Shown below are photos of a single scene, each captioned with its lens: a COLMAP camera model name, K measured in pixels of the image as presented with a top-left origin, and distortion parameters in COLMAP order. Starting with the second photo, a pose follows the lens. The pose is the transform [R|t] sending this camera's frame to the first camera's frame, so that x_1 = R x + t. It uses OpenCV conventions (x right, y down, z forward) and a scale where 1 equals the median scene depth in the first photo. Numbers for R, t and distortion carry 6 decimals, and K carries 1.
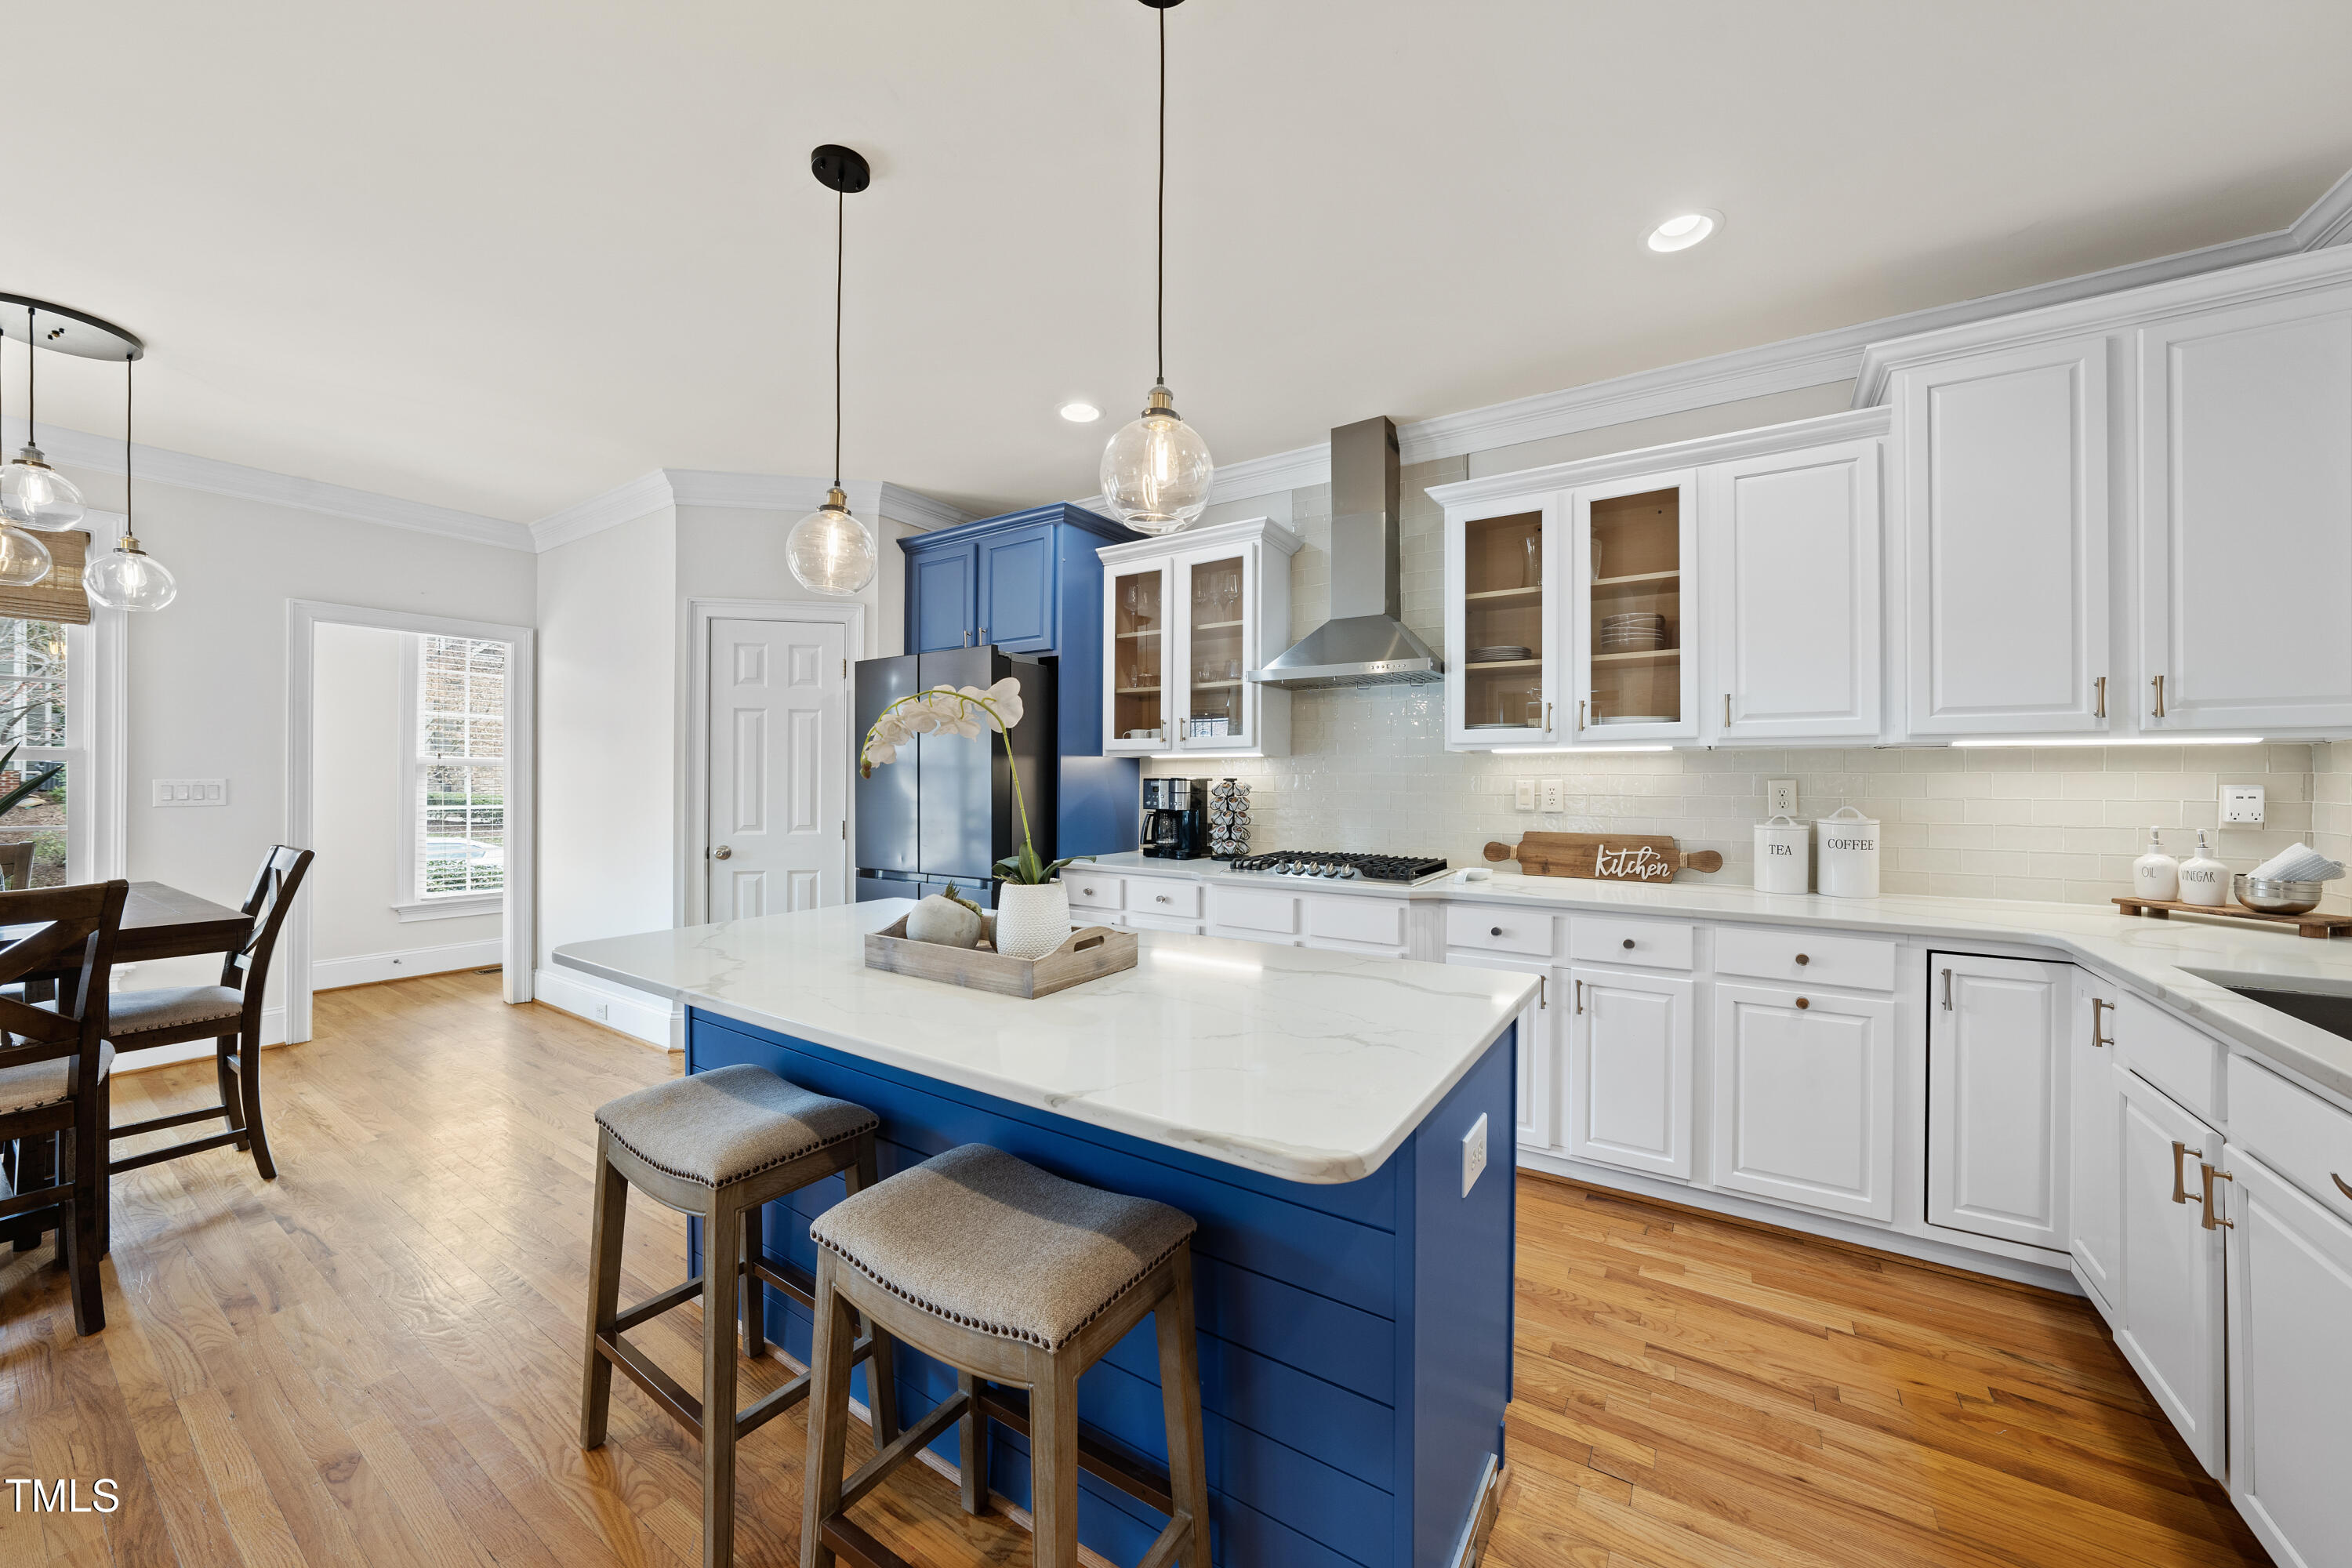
lens RADIAL K [[851.1, 0, 1169.6], [0, 851.1, 770.1], [0, 0, 1]] dist [-0.010606, 0.000090]
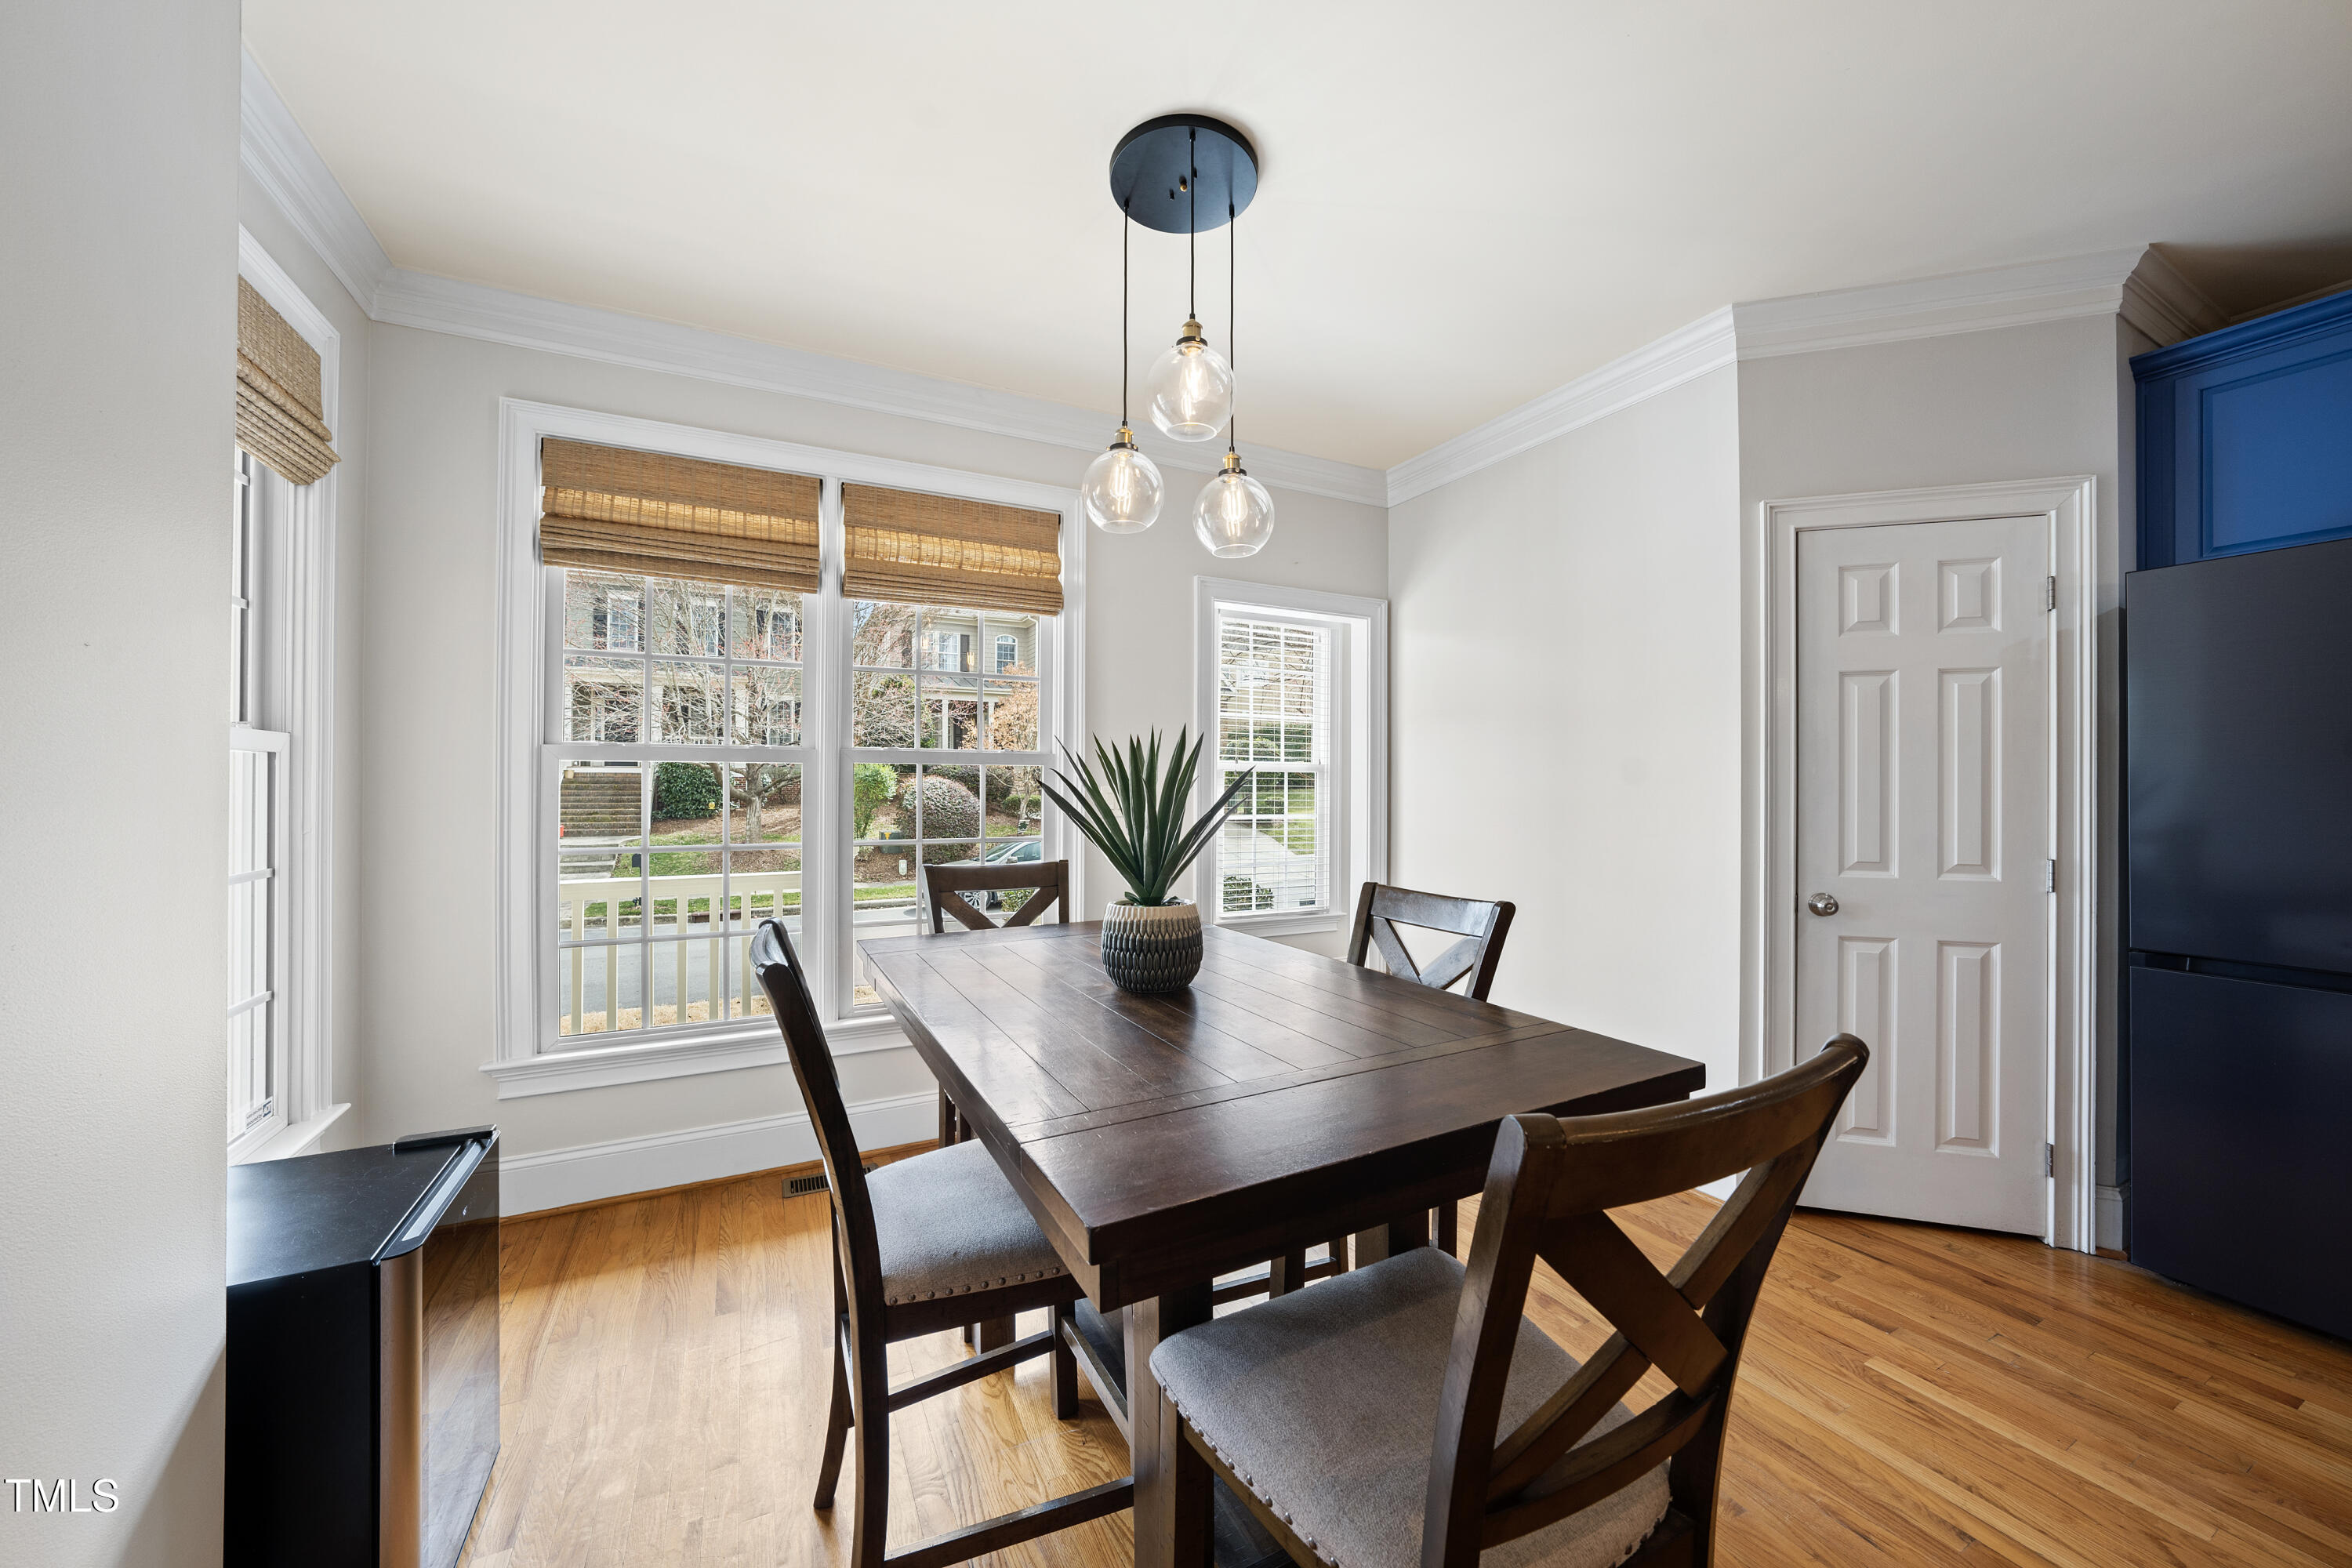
lens RADIAL K [[851.1, 0, 1168.5], [0, 851.1, 785.4], [0, 0, 1]] dist [-0.010606, 0.000090]
pose [[0.871724, 0.000630, -0.489998, -0.634126], [0.002904, 0.999975, 0.006453, 0.004294], [0.489989, -0.007048, 0.871700, 0.222480]]
